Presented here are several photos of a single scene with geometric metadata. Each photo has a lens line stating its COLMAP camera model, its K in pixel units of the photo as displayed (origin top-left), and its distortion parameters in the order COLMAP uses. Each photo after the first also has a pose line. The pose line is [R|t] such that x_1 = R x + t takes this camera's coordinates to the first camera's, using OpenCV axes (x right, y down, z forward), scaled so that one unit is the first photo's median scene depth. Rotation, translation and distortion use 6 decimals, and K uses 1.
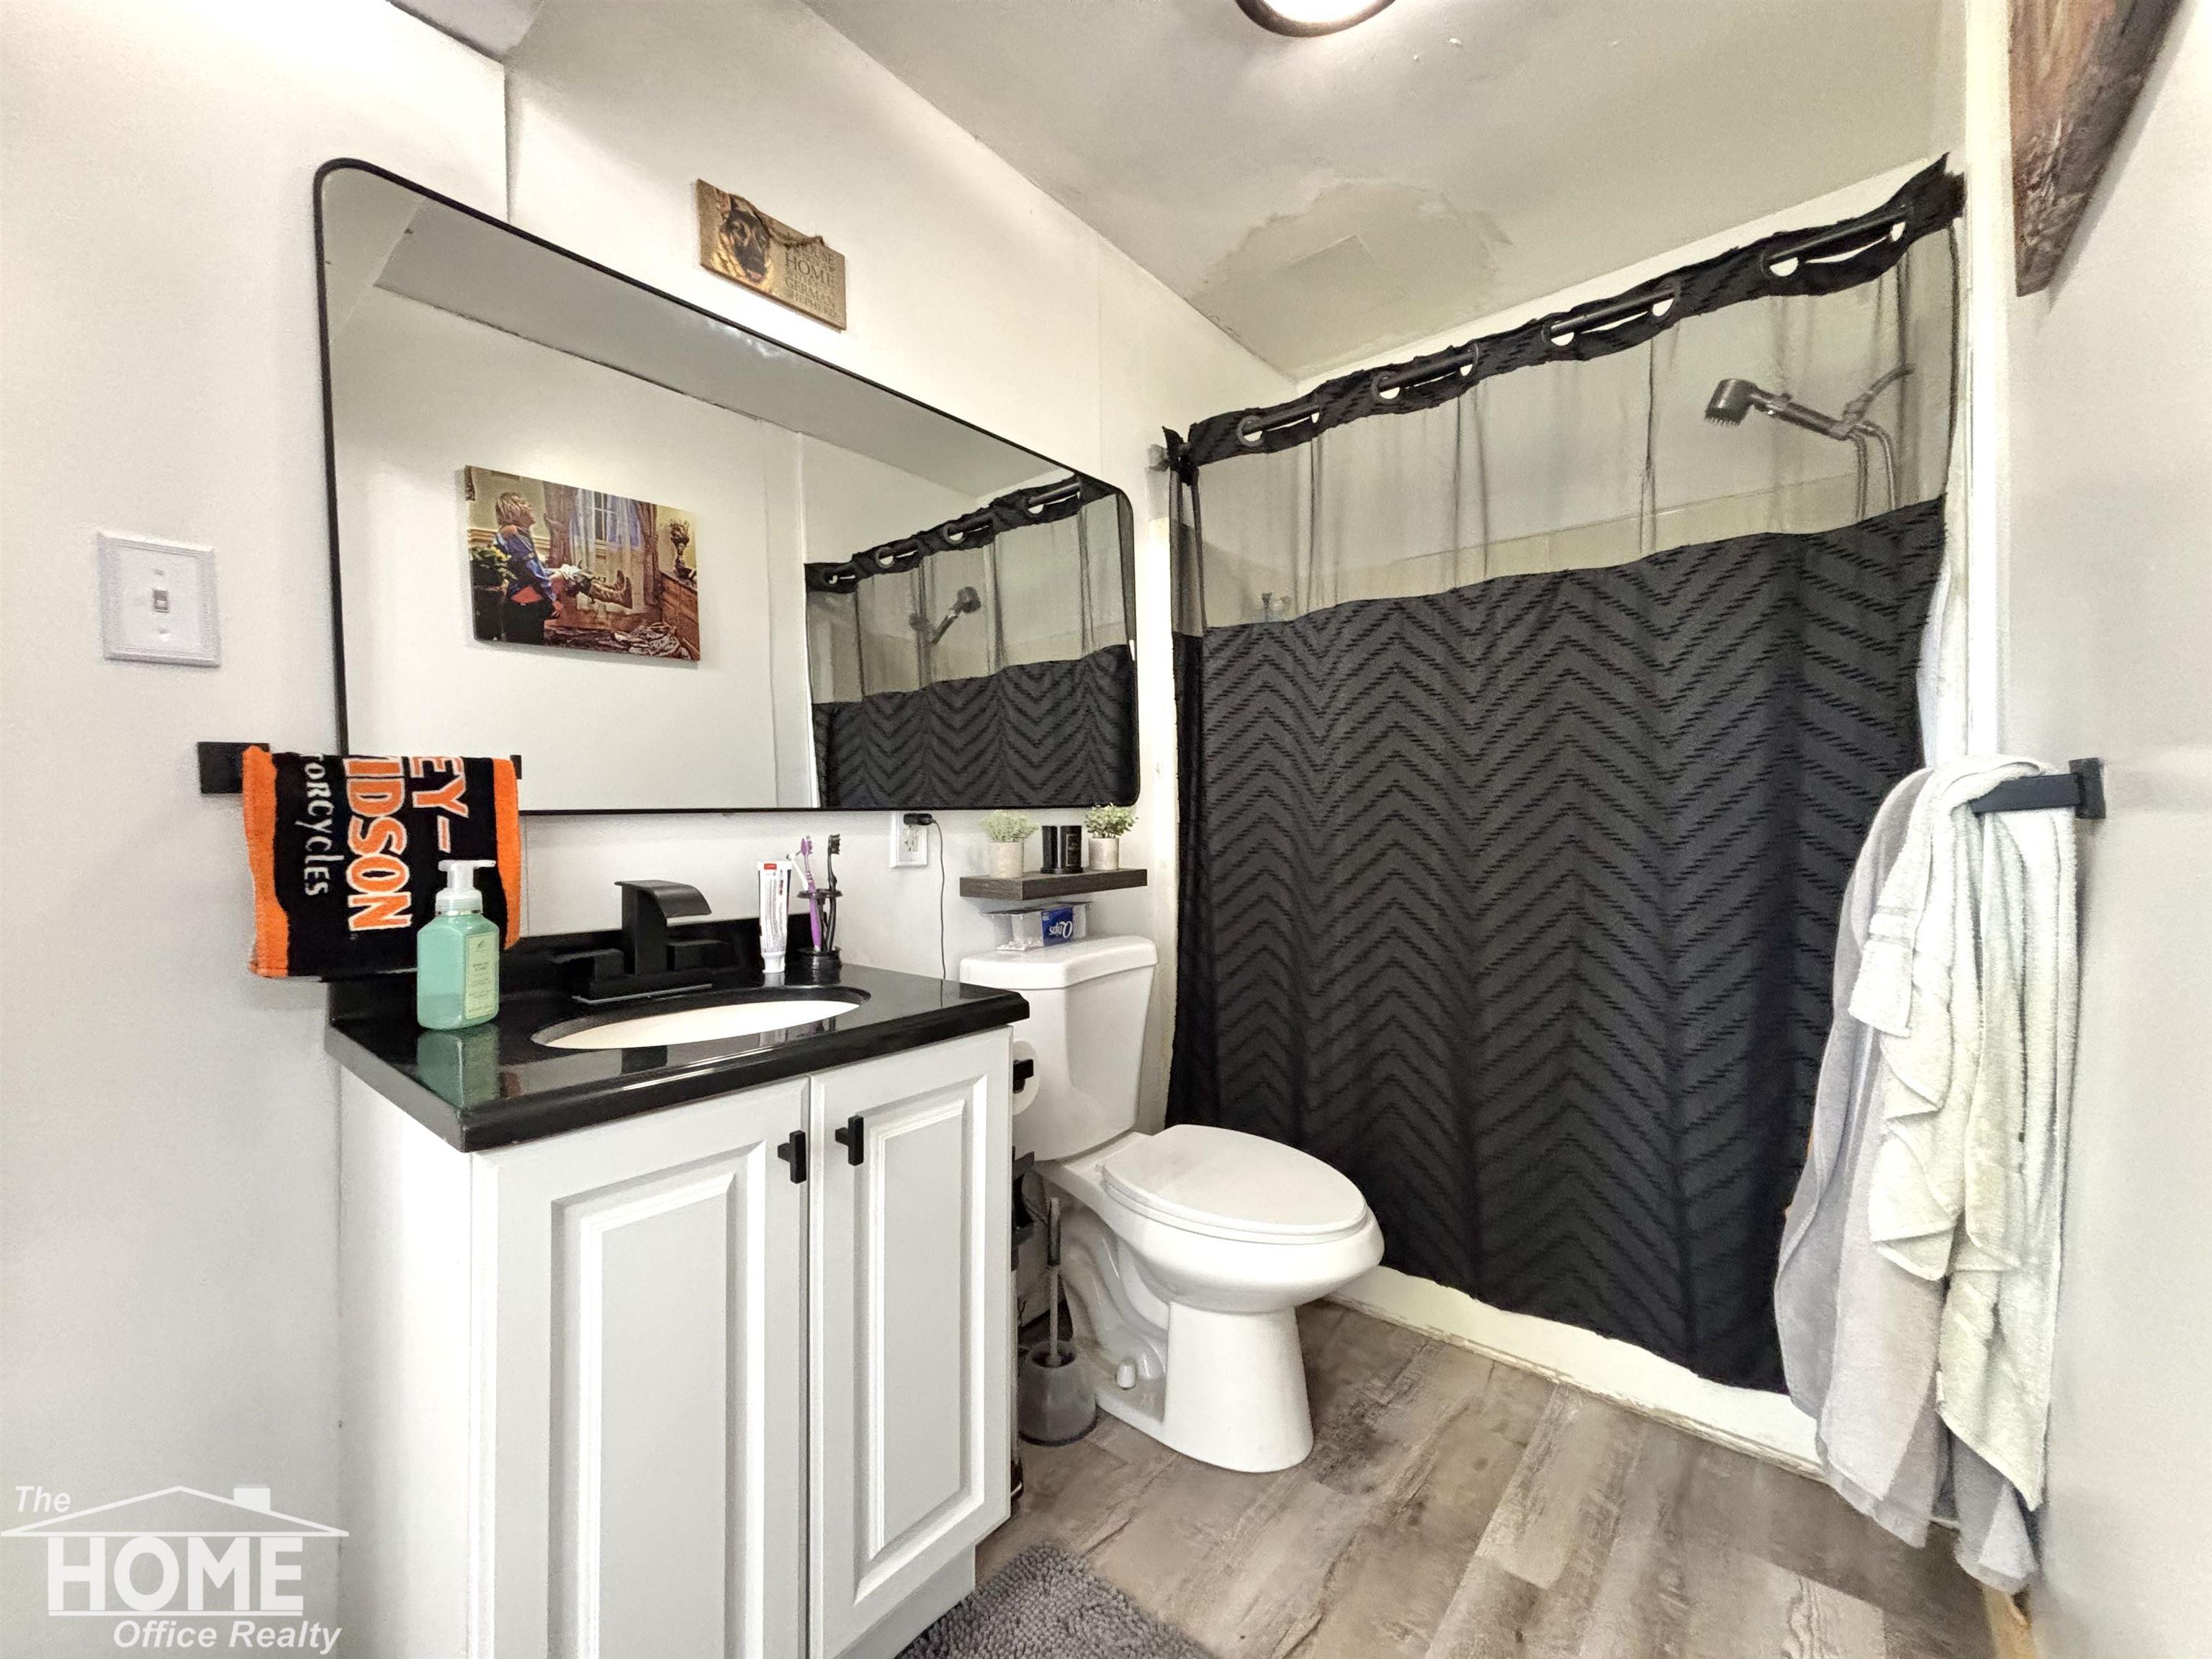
lens RADIAL K [[882.5, 0, 1106.0], [0, 882.5, 829.5], [0, 0, 1]] dist [-0.005886, 0.000065]
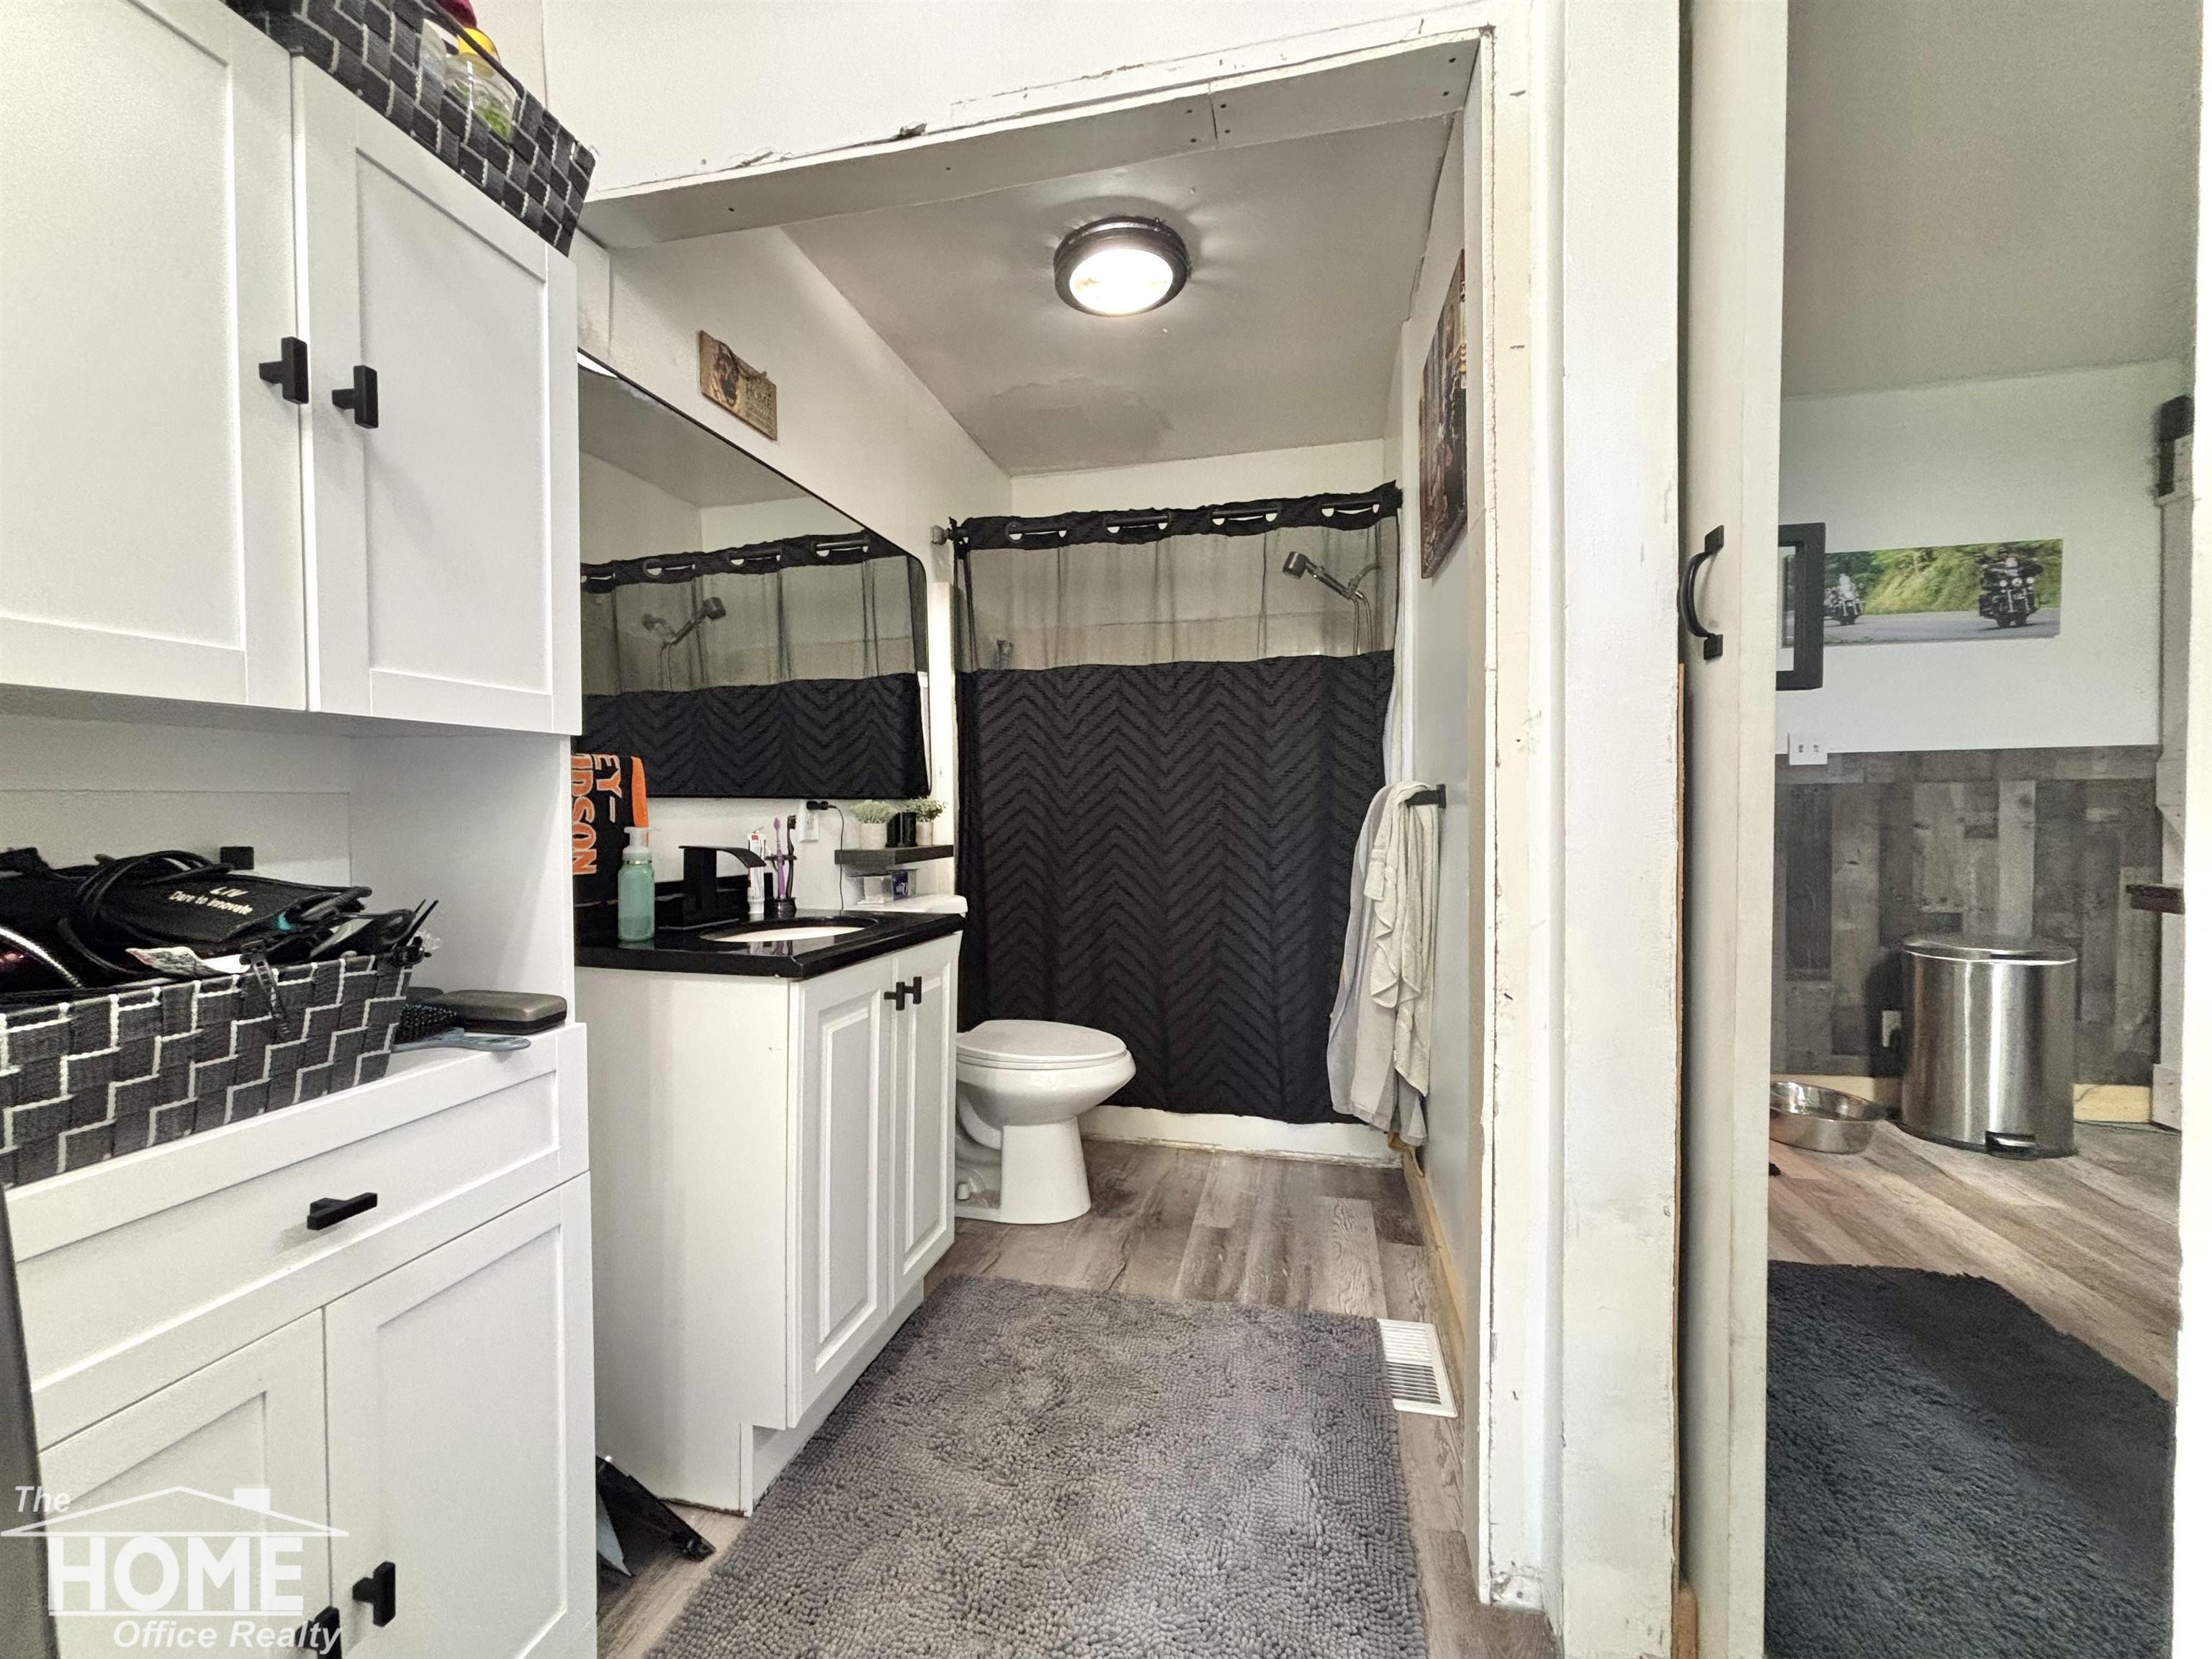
lens RADIAL K [[886.5, 0, 1106.0], [0, 886.5, 829.5], [0, 0, 1]] dist [-0.000208, -0.000071]
pose [[0.895422, 0.000796, 0.445218, -0.427912], [-0.001834, 0.999997, 0.001901, 0.021573], [-0.445215, -0.002519, 0.895420, -0.417884]]
